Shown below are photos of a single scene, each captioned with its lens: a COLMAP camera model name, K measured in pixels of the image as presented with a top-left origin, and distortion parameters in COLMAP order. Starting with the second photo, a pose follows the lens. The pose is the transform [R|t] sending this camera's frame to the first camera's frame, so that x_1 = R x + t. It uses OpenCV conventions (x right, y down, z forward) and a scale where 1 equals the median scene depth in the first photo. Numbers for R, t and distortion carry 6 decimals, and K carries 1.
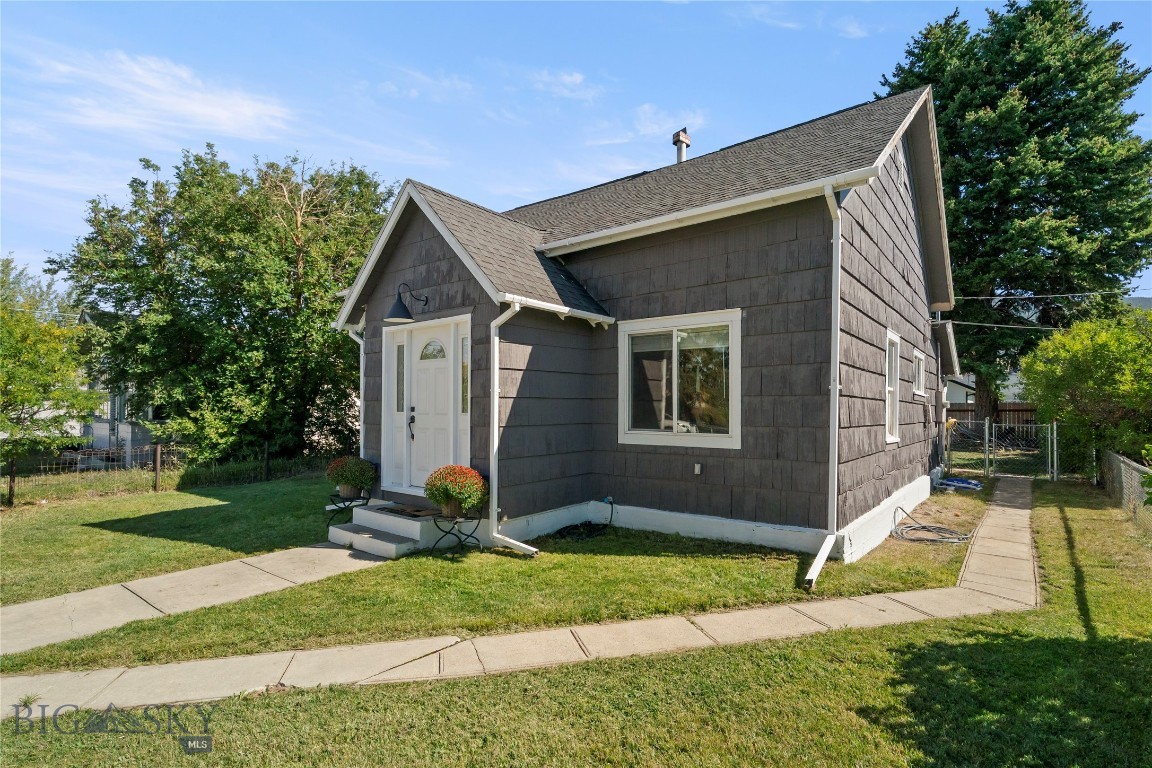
lens RADIAL K [[566.5, 0, 574.5], [0, 566.5, 408.7], [0, 0, 1]] dist [0.000706, 0.000096]
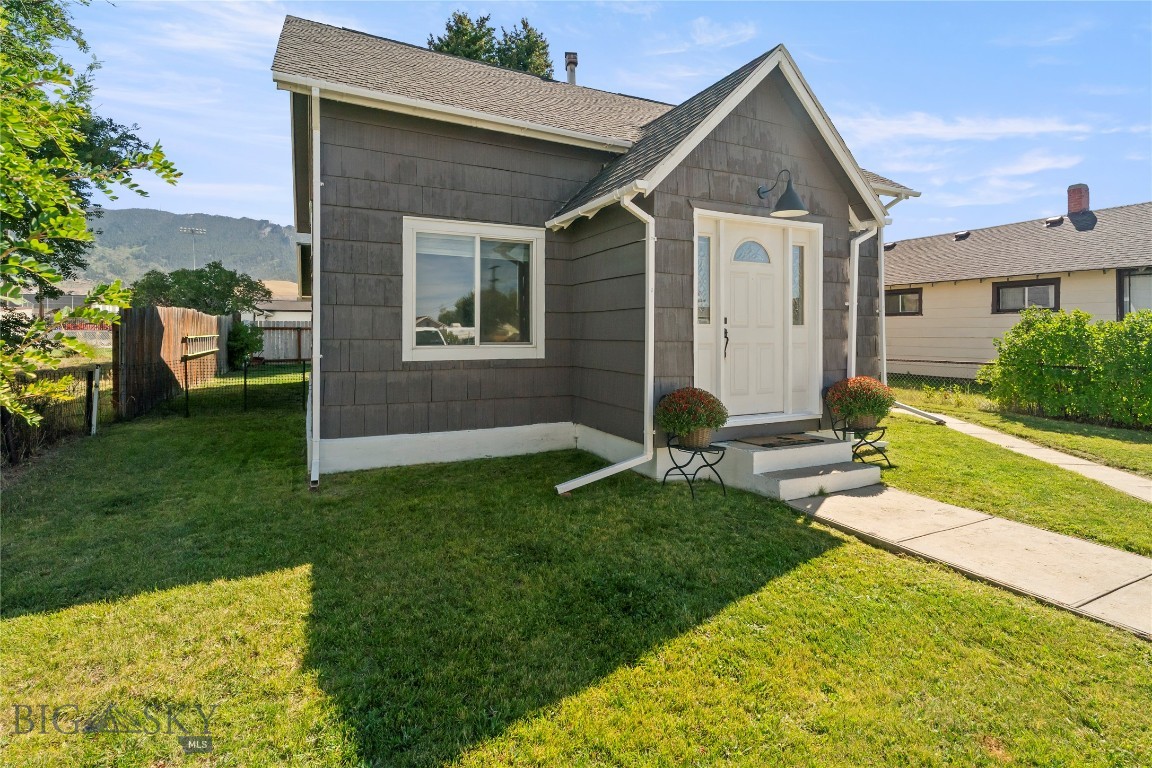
lens RADIAL K [[531.0, 0, 574.6], [0, 531.0, 329.2], [0, 0, 1]] dist [0.000305, 0.000139]
pose [[0.439056, -0.006475, 0.898436, -0.938527], [-0.007545, 0.999912, 0.010894, 0.005582], [-0.898428, -0.011562, 0.438969, 0.767893]]
